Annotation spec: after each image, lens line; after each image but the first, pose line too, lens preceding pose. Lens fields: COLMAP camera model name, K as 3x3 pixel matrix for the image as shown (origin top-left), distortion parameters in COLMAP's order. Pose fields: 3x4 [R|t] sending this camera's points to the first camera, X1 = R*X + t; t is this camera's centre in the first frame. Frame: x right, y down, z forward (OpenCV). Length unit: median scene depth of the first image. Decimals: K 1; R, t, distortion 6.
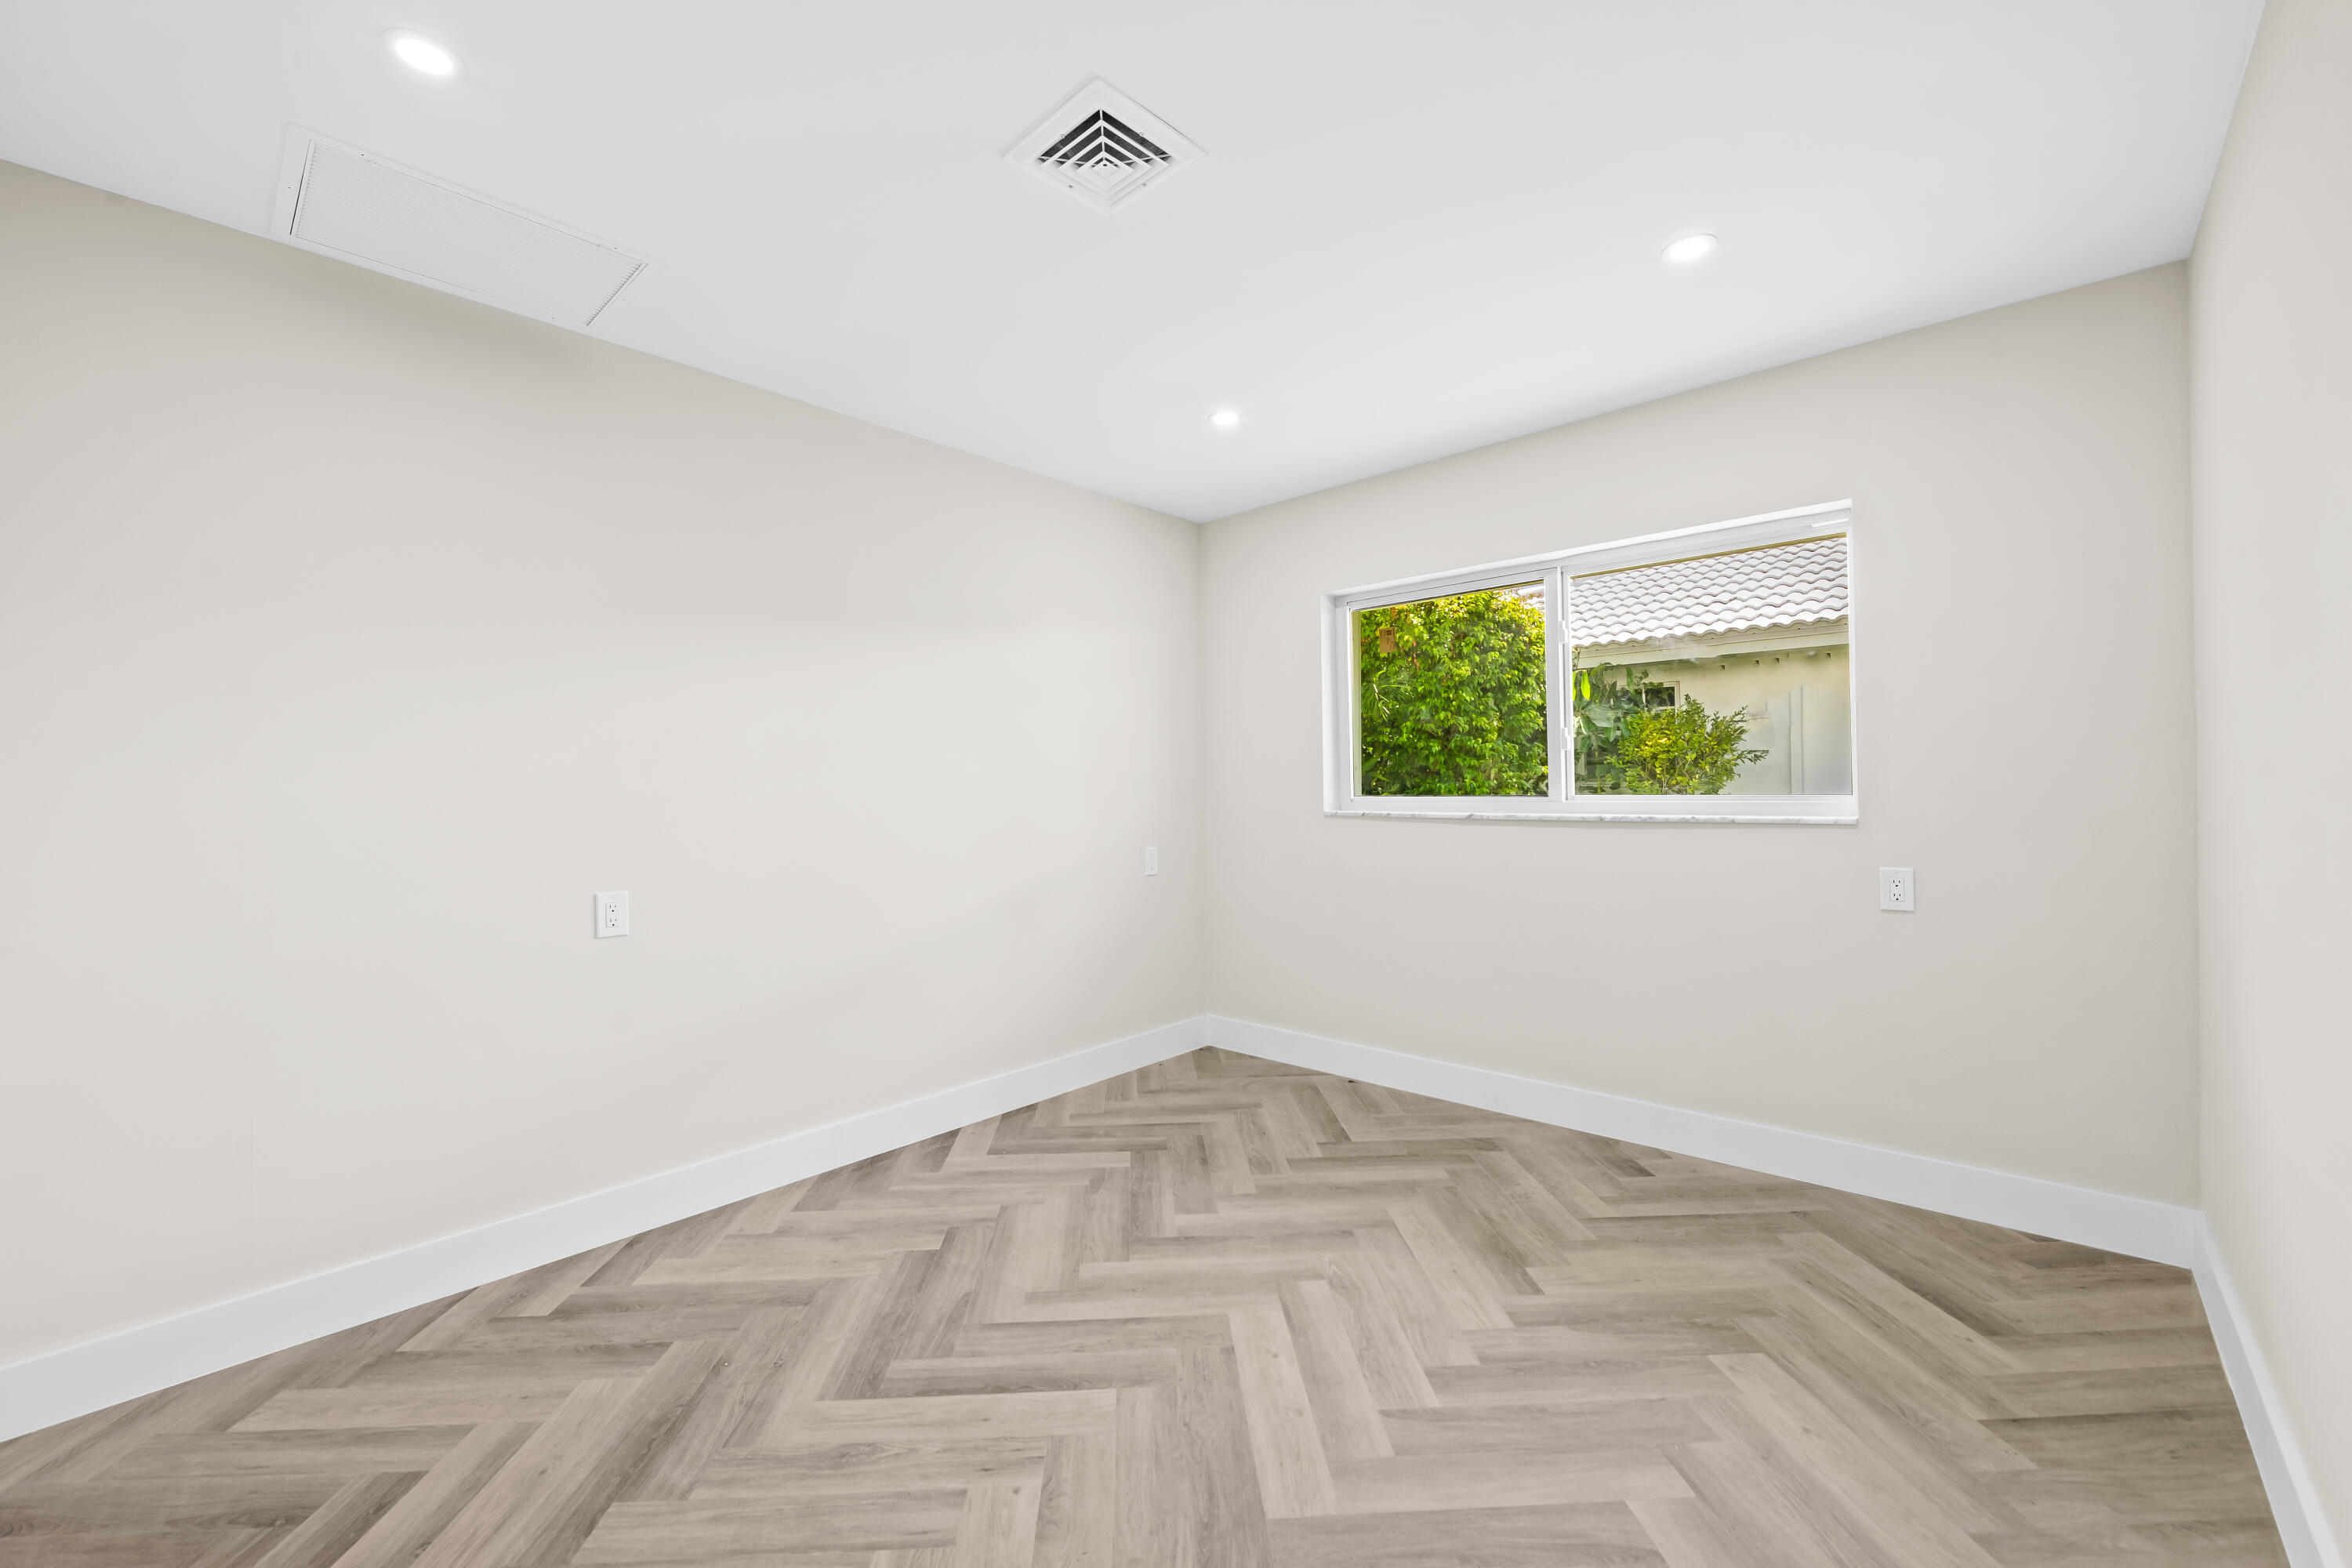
lens RADIAL K [[935.7, 0, 1181.8], [0, 935.7, 791.8], [0, 0, 1]] dist [0.003036, 0.000183]
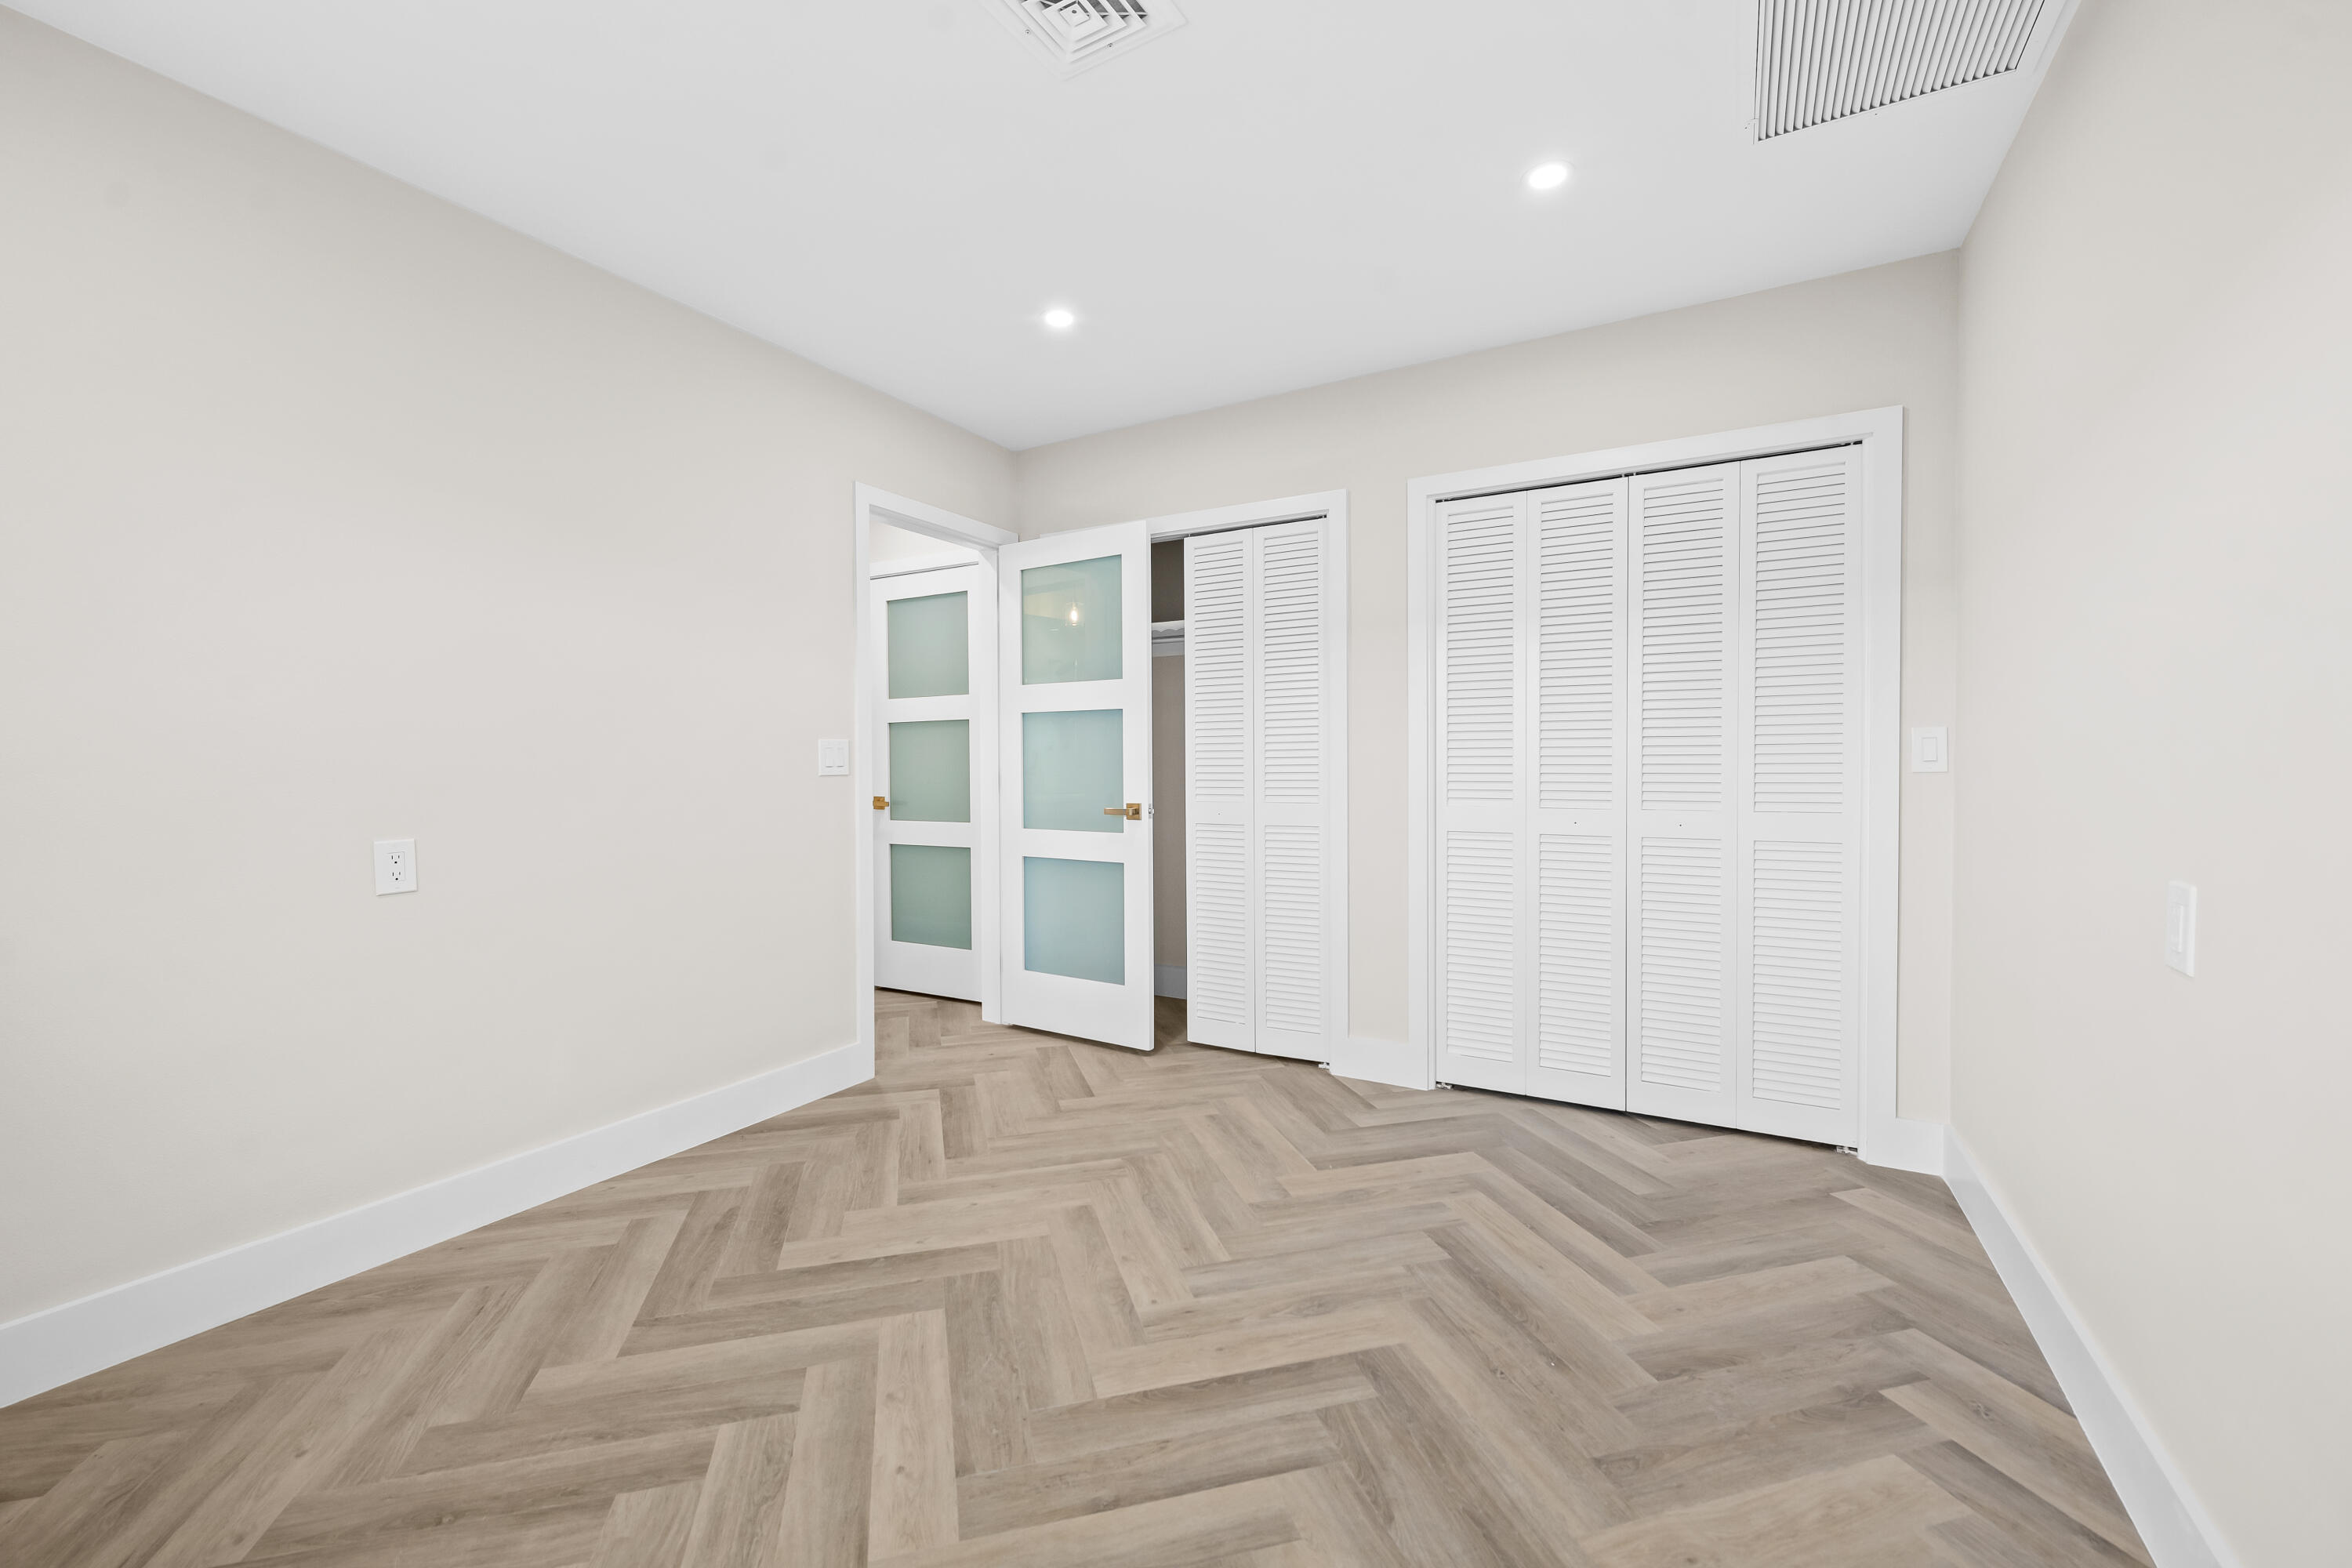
lens RADIAL K [[935.7, 0, 1178.4], [0, 935.7, 780.8], [0, 0, 1]] dist [0.003036, 0.000183]
pose [[-0.974493, 0.026122, -0.222893, 0.037369], [0.019668, 0.999322, 0.031129, 0.033079], [0.223555, 0.025951, -0.974346, 1.852780]]
